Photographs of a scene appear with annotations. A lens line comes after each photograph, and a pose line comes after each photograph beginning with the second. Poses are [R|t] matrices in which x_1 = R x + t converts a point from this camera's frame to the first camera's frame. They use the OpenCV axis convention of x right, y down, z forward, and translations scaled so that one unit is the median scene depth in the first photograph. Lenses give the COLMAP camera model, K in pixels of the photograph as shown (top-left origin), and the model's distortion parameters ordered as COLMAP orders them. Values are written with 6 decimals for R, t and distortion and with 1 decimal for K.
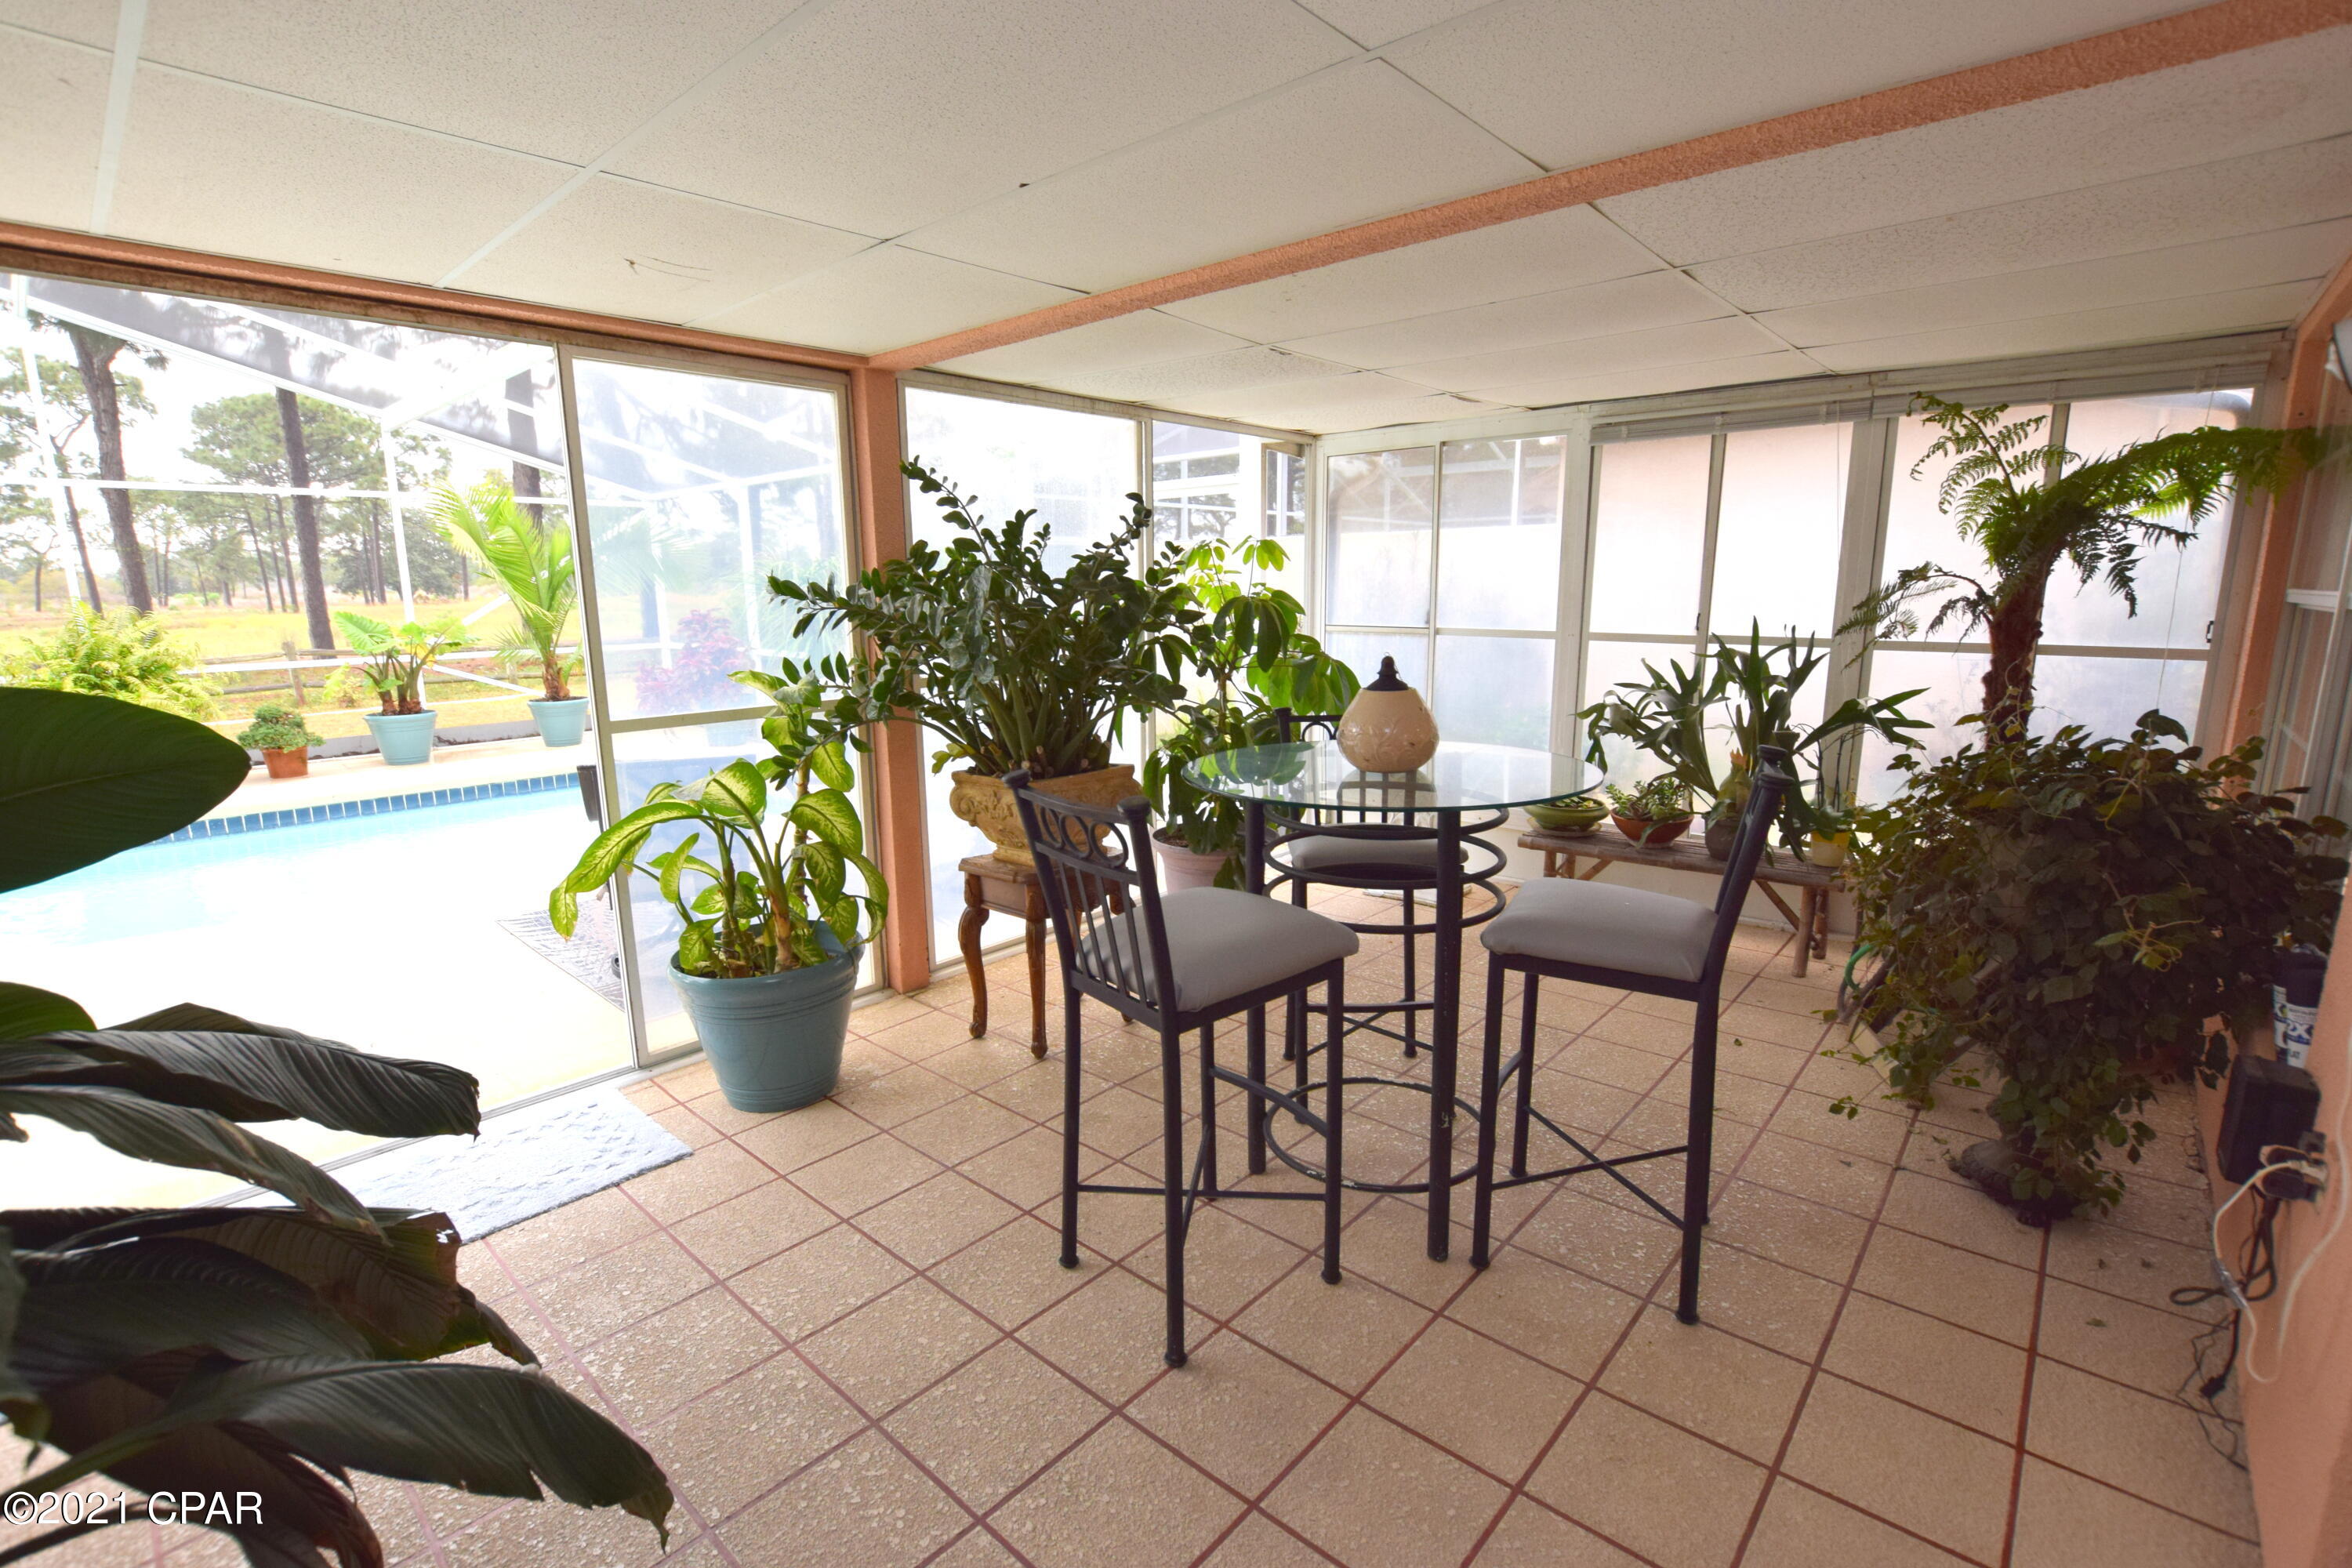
lens RADIAL K [[1064.1, 0, 1176.0], [0, 1064.1, 784.0], [0, 0, 1]] dist [-0.028965, -0.000284]
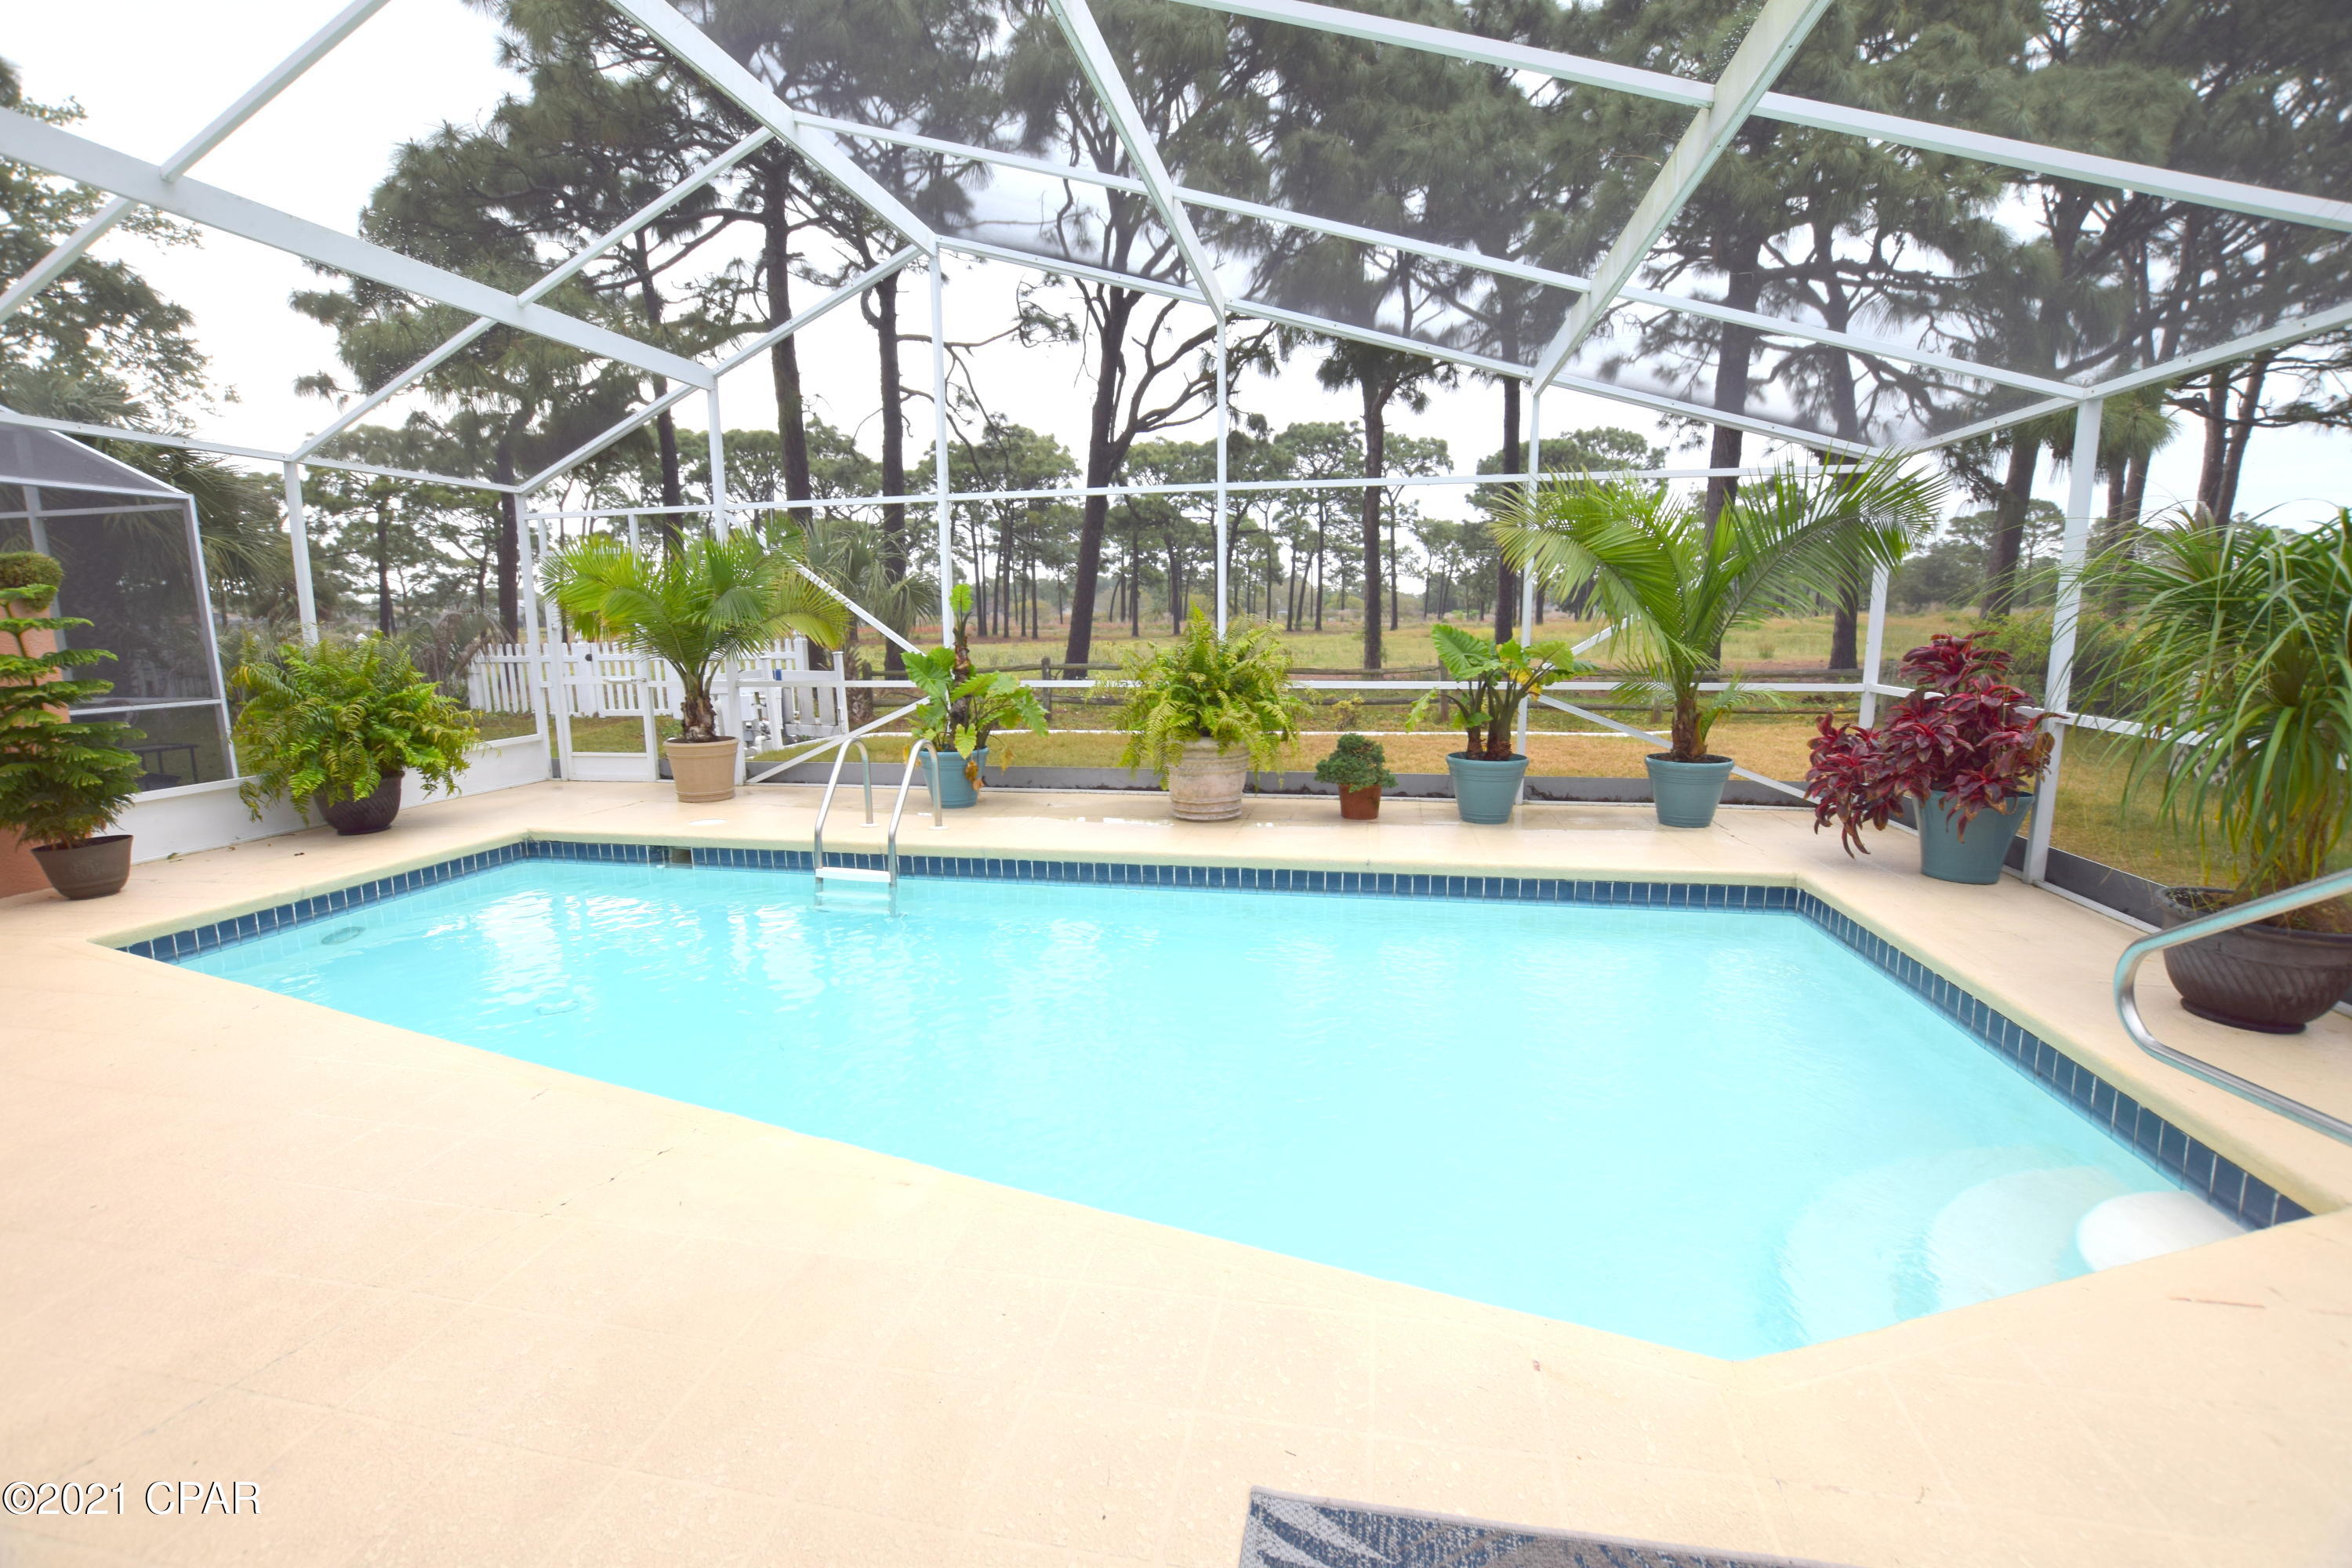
lens RADIAL K [[1048.9, 0, 1161.6], [0, 1048.9, 792.5], [0, 0, 1]] dist [-0.030054, 0.000270]
pose [[0.516412, 0.148663, -0.843338, -0.192985], [-0.156767, 0.984585, 0.077567, -0.058624], [0.841869, 0.092151, 0.531757, 0.361385]]
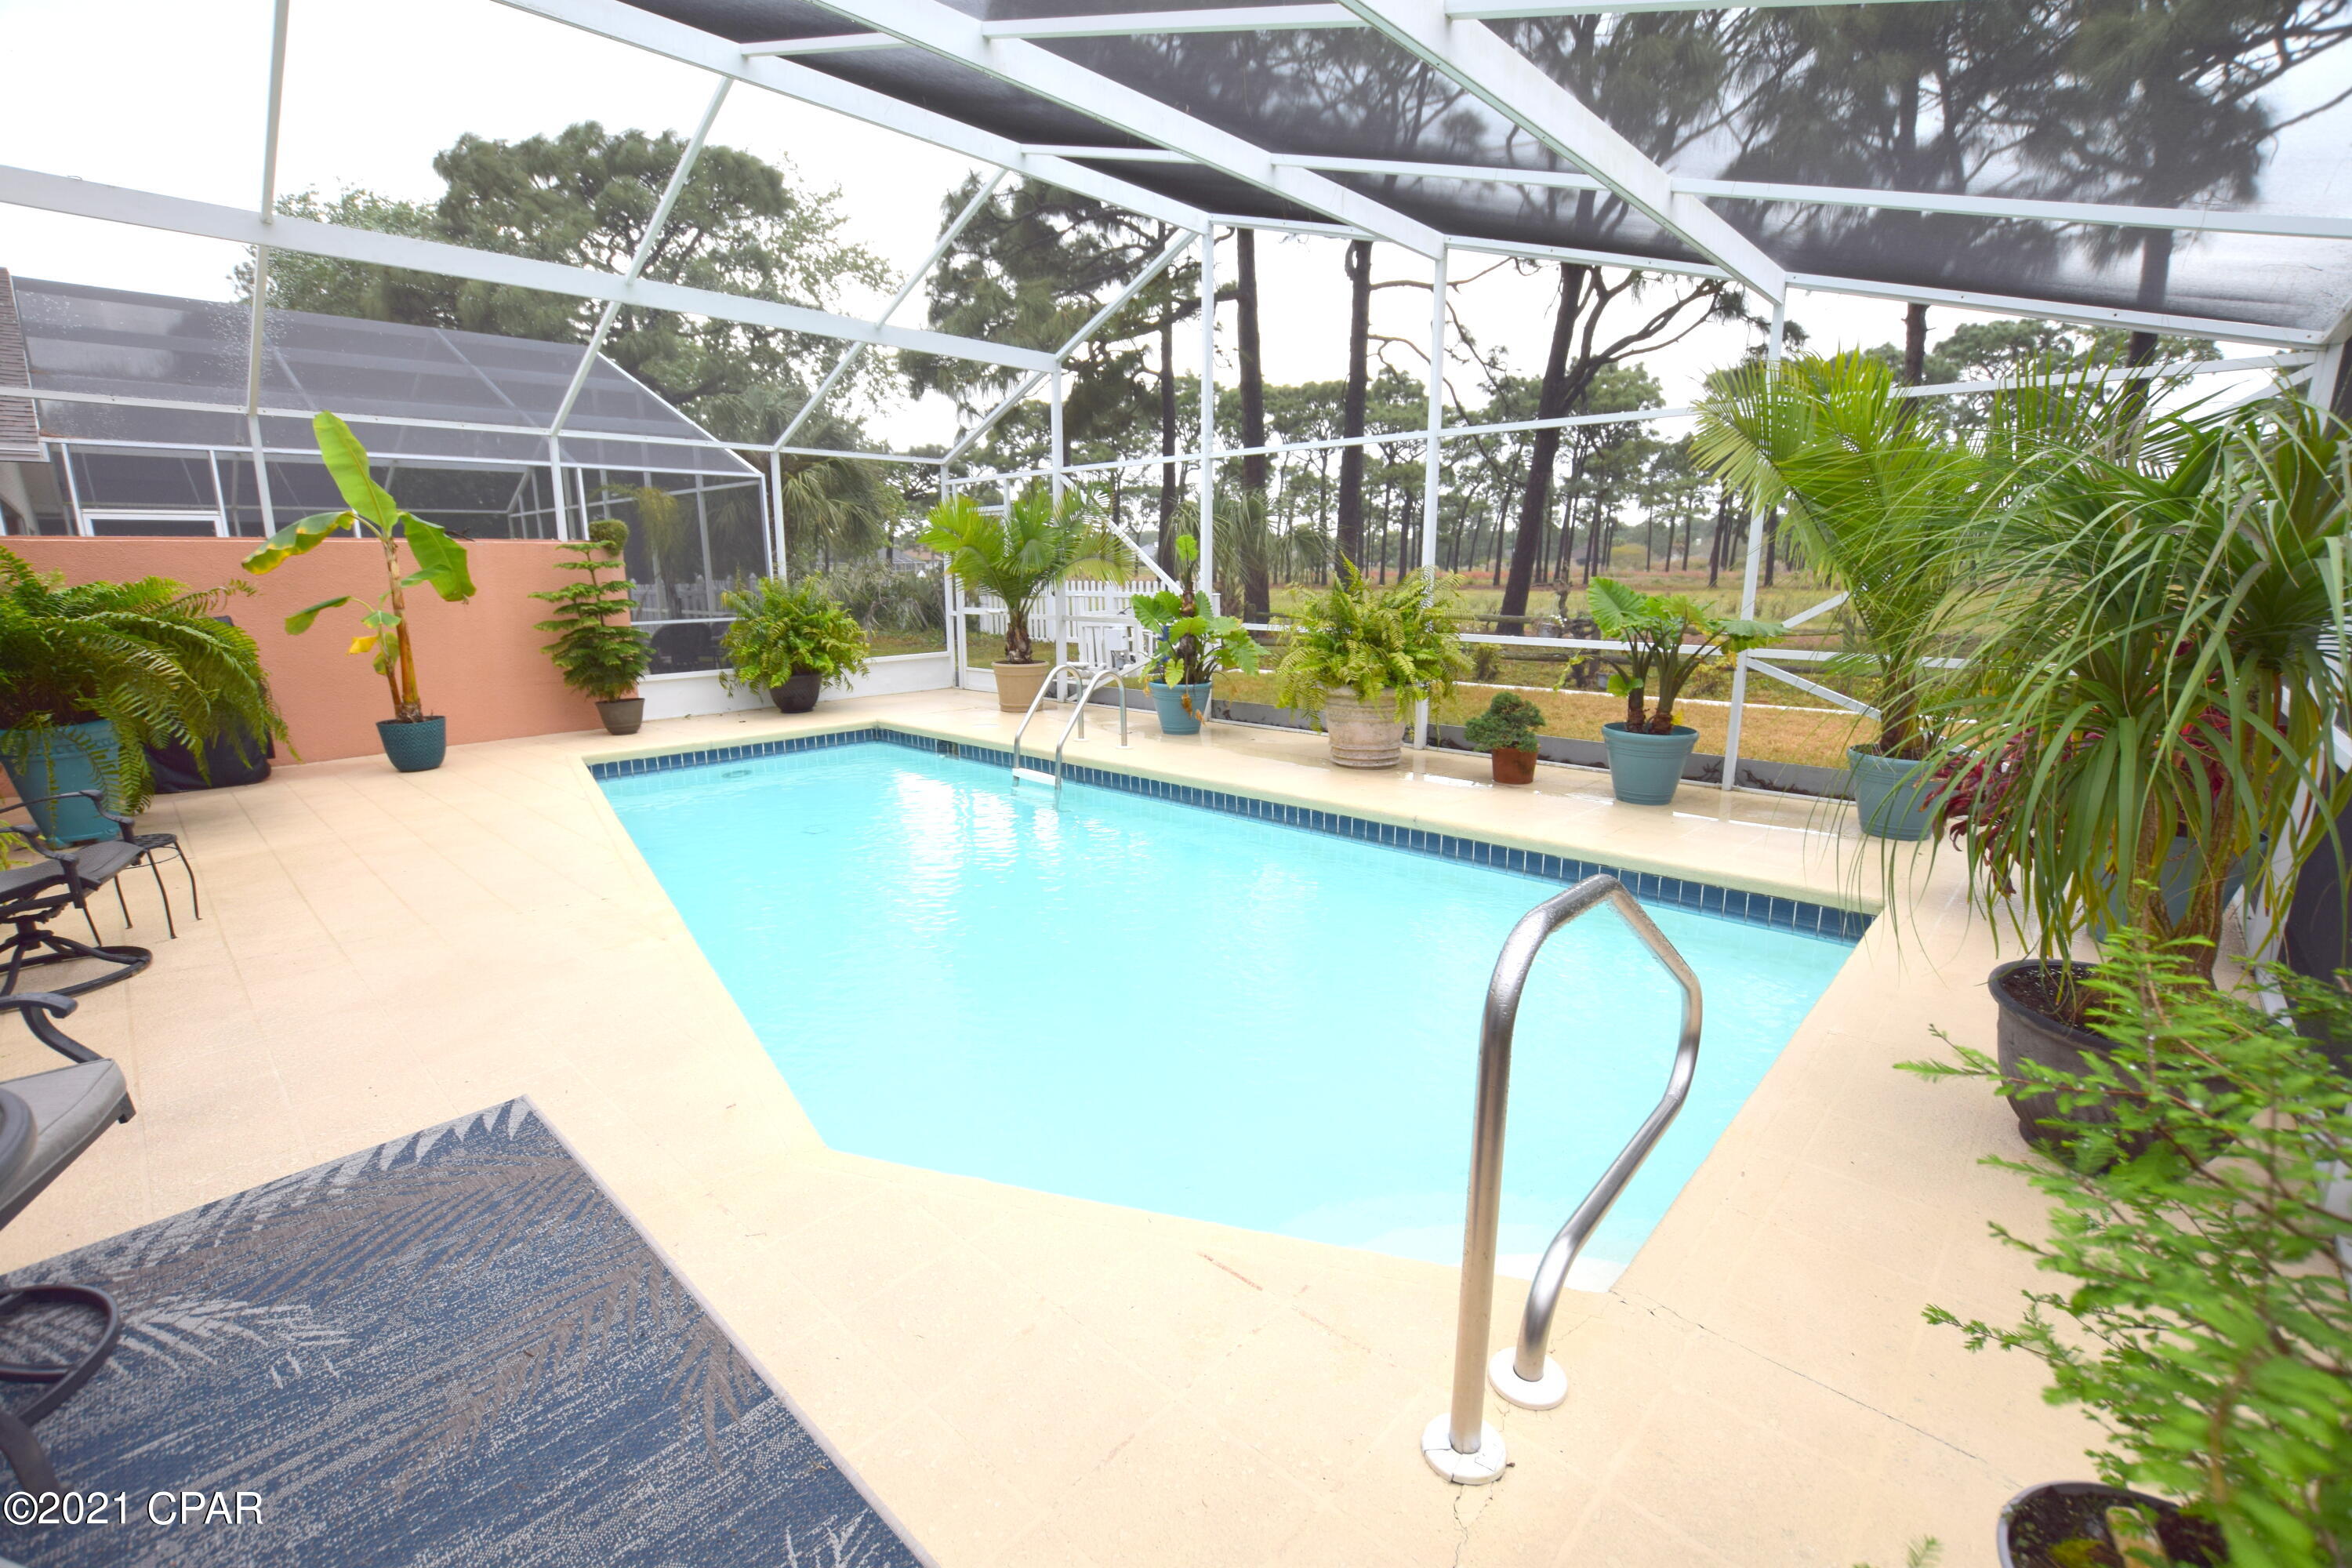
lens RADIAL K [[1048.9, 0, 1161.6], [0, 1048.9, 792.5], [0, 0, 1]] dist [-0.030054, 0.000270]
pose [[-0.017100, 0.224434, -0.974339, -0.051689], [-0.183378, 0.957248, 0.223715, -0.112845], [0.982894, 0.182498, 0.024788, 0.630165]]
